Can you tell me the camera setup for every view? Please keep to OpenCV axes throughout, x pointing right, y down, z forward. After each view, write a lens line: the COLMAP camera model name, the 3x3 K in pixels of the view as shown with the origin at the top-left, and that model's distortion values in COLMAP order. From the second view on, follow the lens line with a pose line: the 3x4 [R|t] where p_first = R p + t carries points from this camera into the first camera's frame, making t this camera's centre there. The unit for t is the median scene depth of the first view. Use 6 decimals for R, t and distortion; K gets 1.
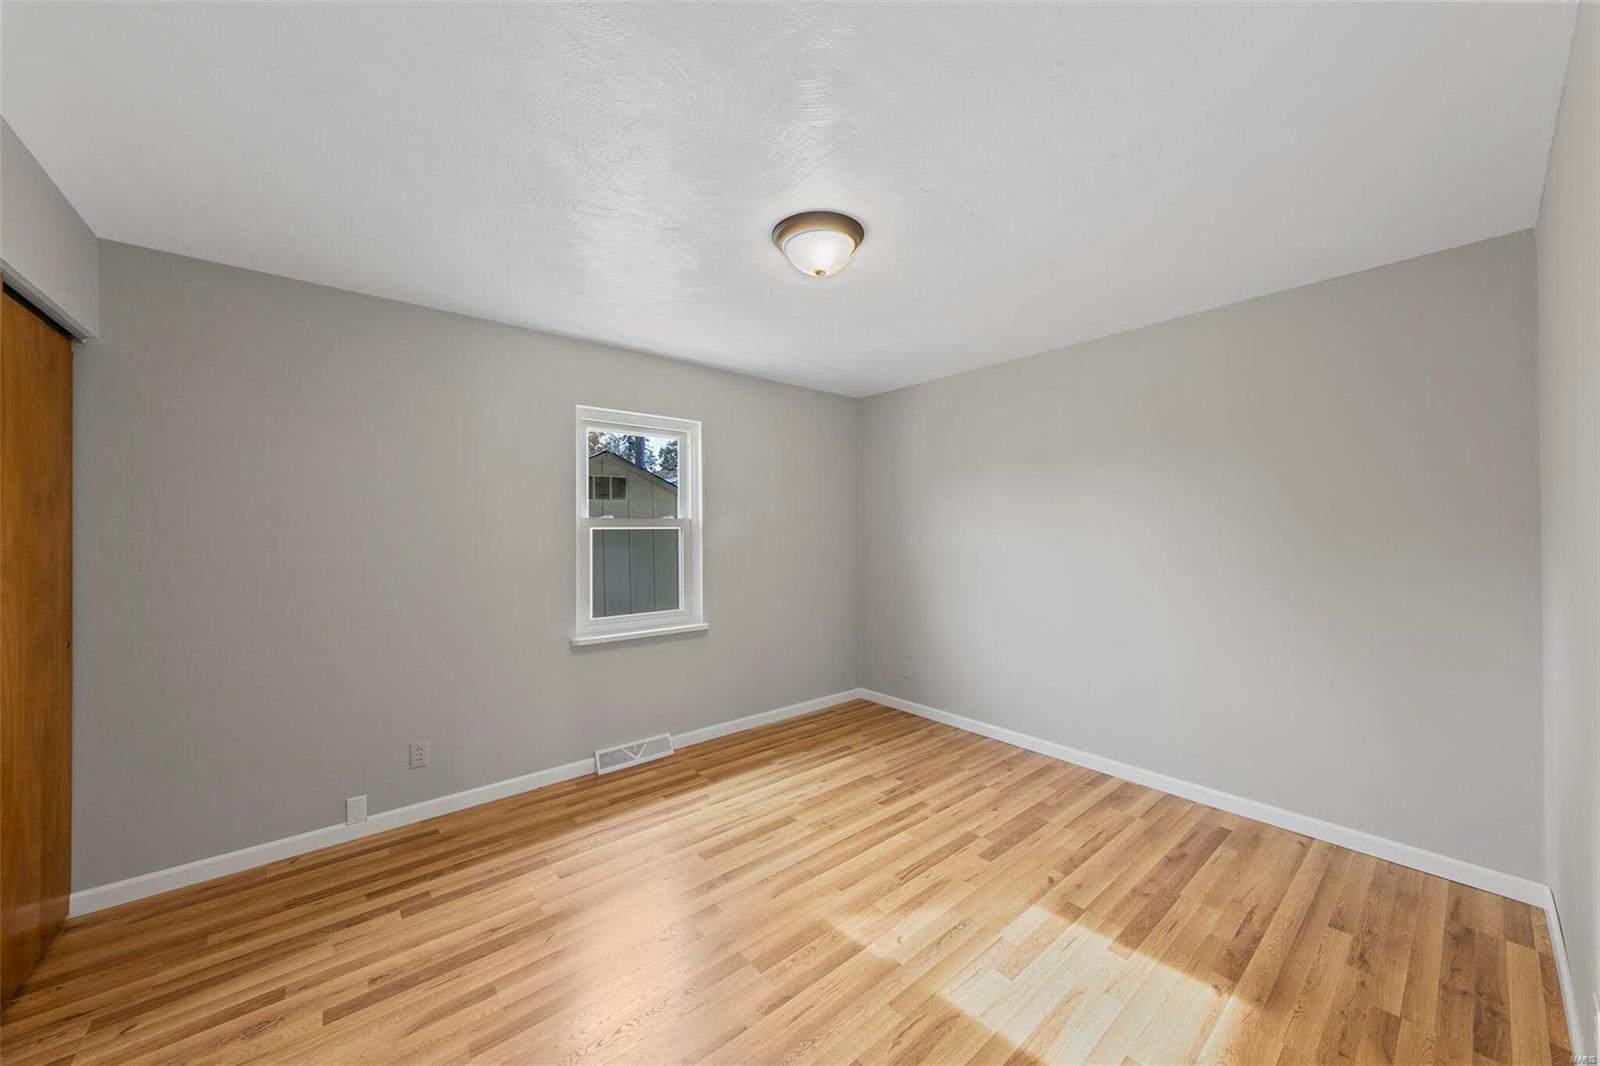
lens RADIAL K [[602.0, 0, 803.2], [0, 602.0, 527.1], [0, 0, 1]] dist [0.001709, -0.000021]
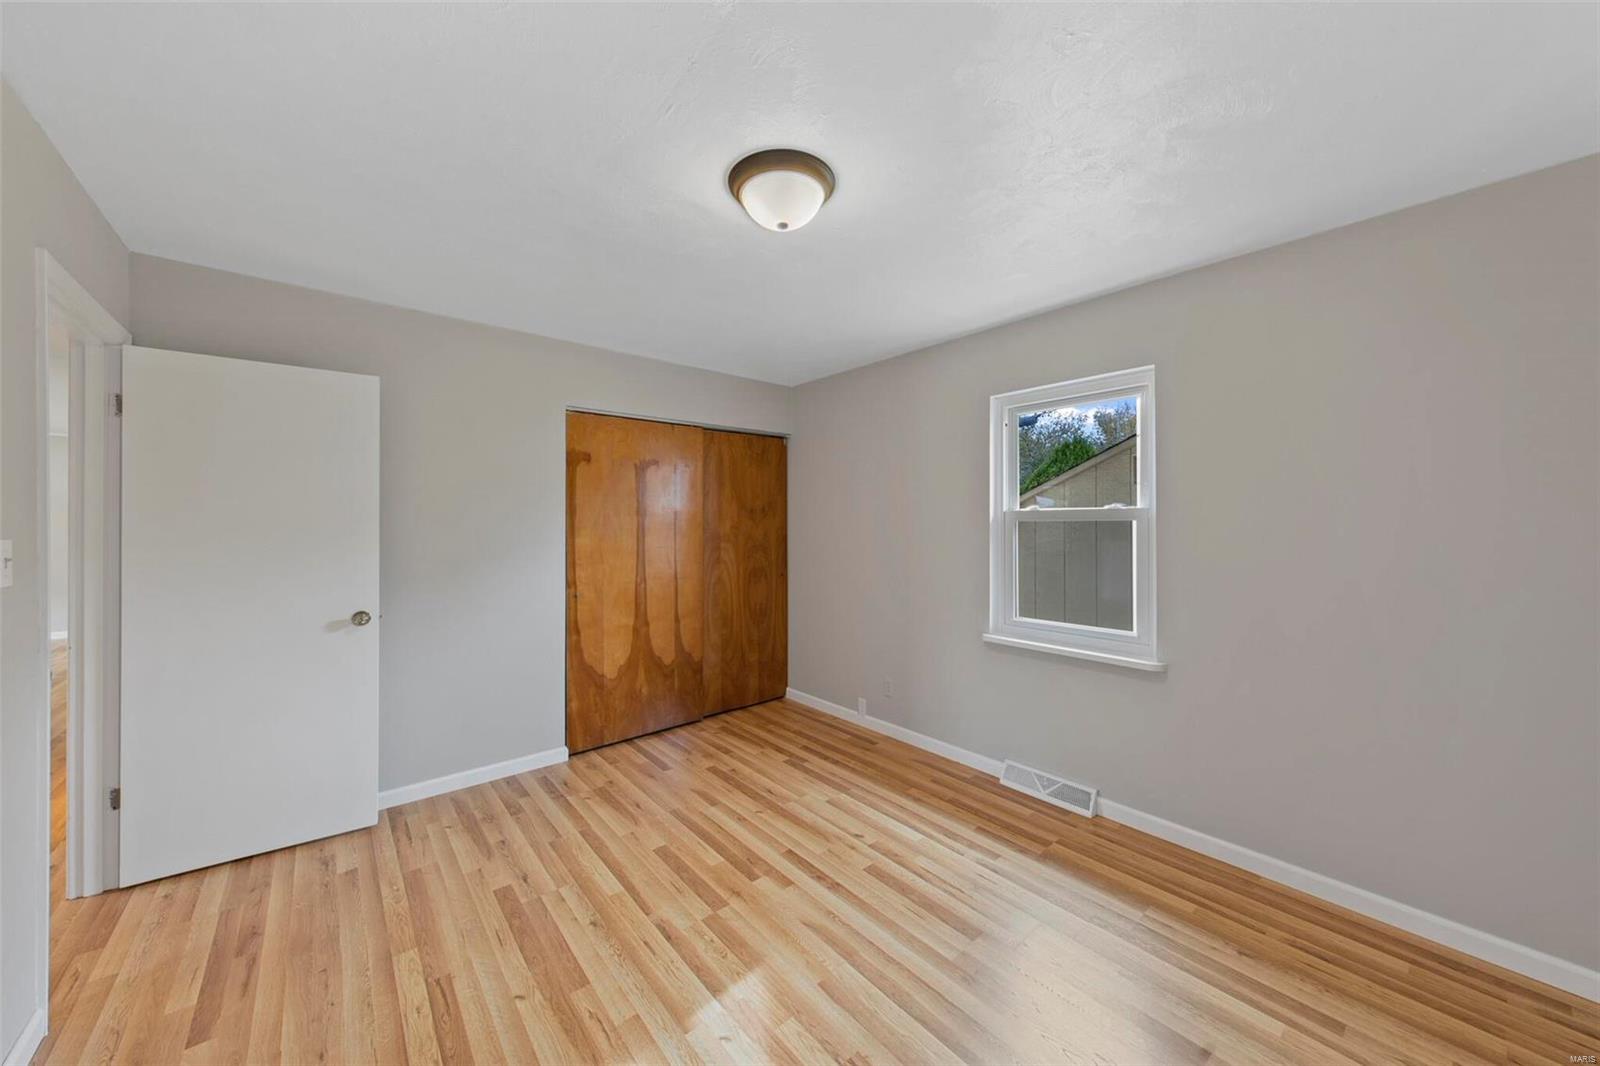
lens RADIAL K [[588.6, 0, 795.6], [0, 588.6, 531.4], [0, 0, 1]] dist [0.002698, -0.000141]
pose [[-0.053712, 0.018979, -0.998376, 0.842557], [0.006288, 0.999806, 0.018668, -0.003257], [0.998537, -0.005275, -0.053821, 1.039488]]
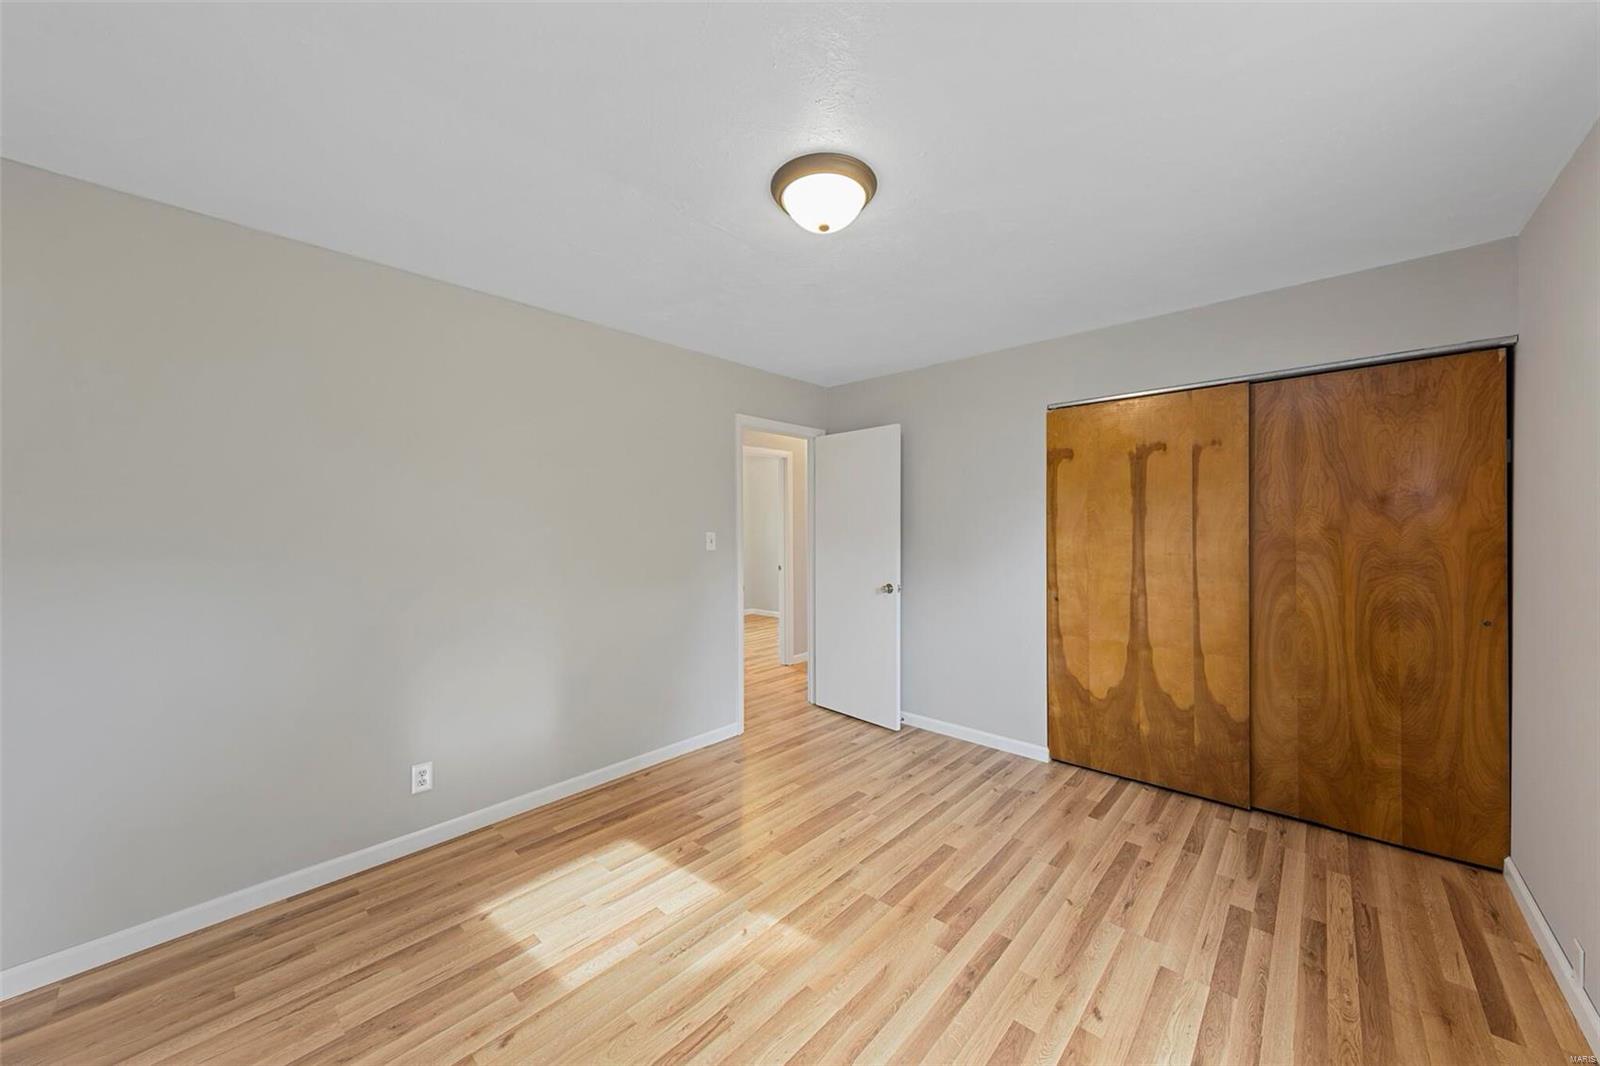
lens RADIAL K [[546.4, 0, 753.0], [0, 546.4, 538.9], [0, 0, 1]] dist [0.000025, -0.000136]
pose [[-0.999374, 0.011446, -0.033471, 0.154299], [0.010795, 0.999751, 0.019548, 0.003489], [0.033687, 0.019175, -0.999248, 1.741229]]
